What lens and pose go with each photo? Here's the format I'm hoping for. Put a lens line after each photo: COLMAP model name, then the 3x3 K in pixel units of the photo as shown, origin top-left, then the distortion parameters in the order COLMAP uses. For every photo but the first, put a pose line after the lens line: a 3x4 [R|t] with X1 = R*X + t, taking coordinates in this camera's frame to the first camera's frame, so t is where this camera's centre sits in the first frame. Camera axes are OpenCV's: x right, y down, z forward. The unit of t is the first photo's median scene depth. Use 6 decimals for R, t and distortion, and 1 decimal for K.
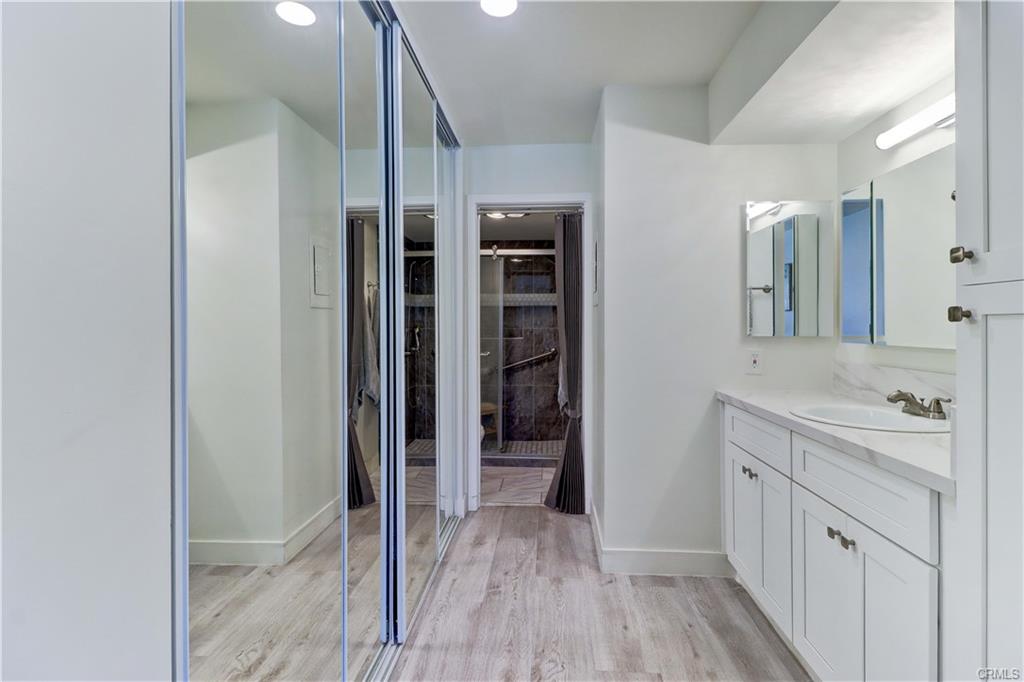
lens RADIAL K [[472.1, 0, 514.3], [0, 472.1, 327.4], [0, 0, 1]] dist [0.021031, -0.012863]
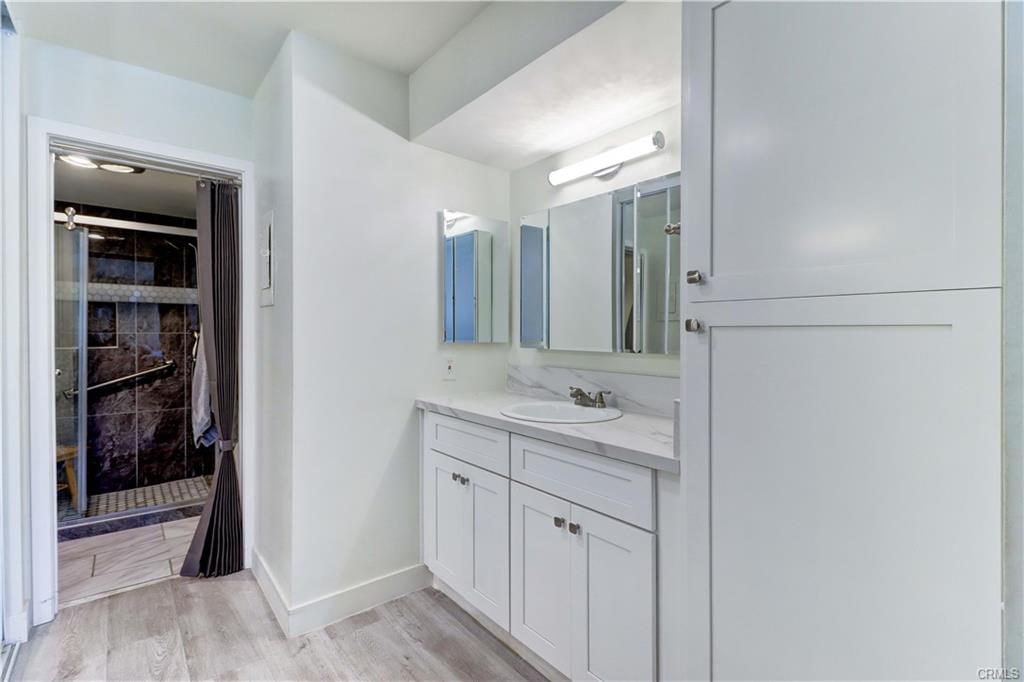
lens RADIAL K [[472.1, 0, 512.7], [0, 472.1, 339.9], [0, 0, 1]] dist [0.021031, -0.012863]
pose [[0.727026, -0.004969, 0.686591, -0.085957], [-0.005432, 0.999901, 0.012988, -0.001467], [-0.686588, -0.013172, 0.726927, 0.153472]]
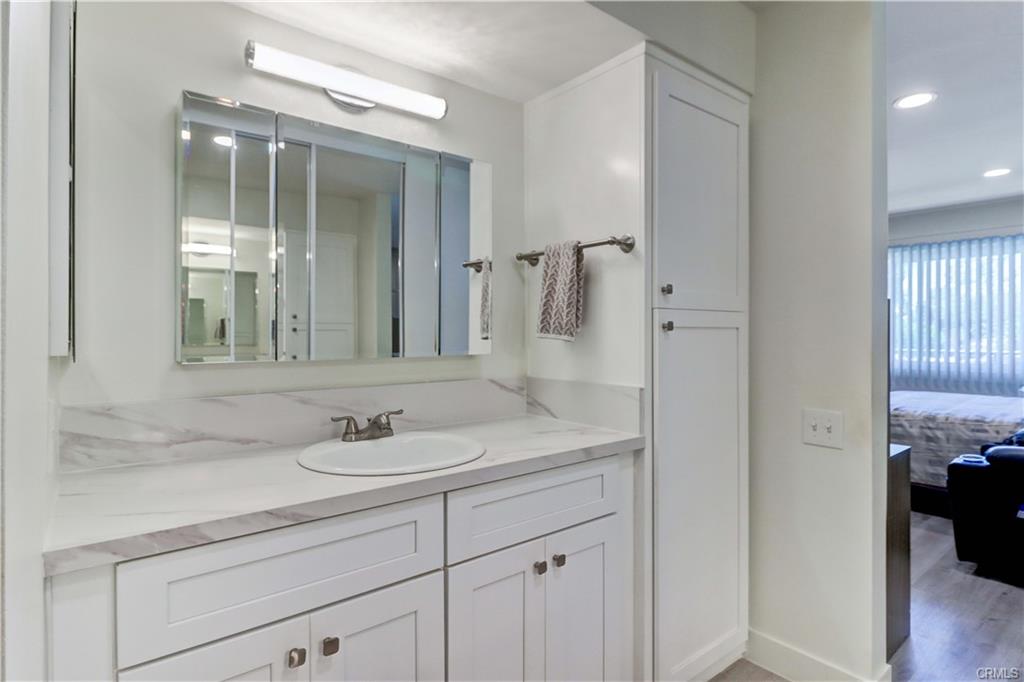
lens RADIAL K [[540.0, 0, 506.9], [0, 540.0, 336.3], [0, 0, 1]] dist [0.009557, -0.005391]
pose [[-0.683530, -0.004363, 0.729909, -0.011915], [-0.000463, 0.999985, 0.005543, -0.002237], [-0.729922, 0.003451, -0.683522, 0.941403]]
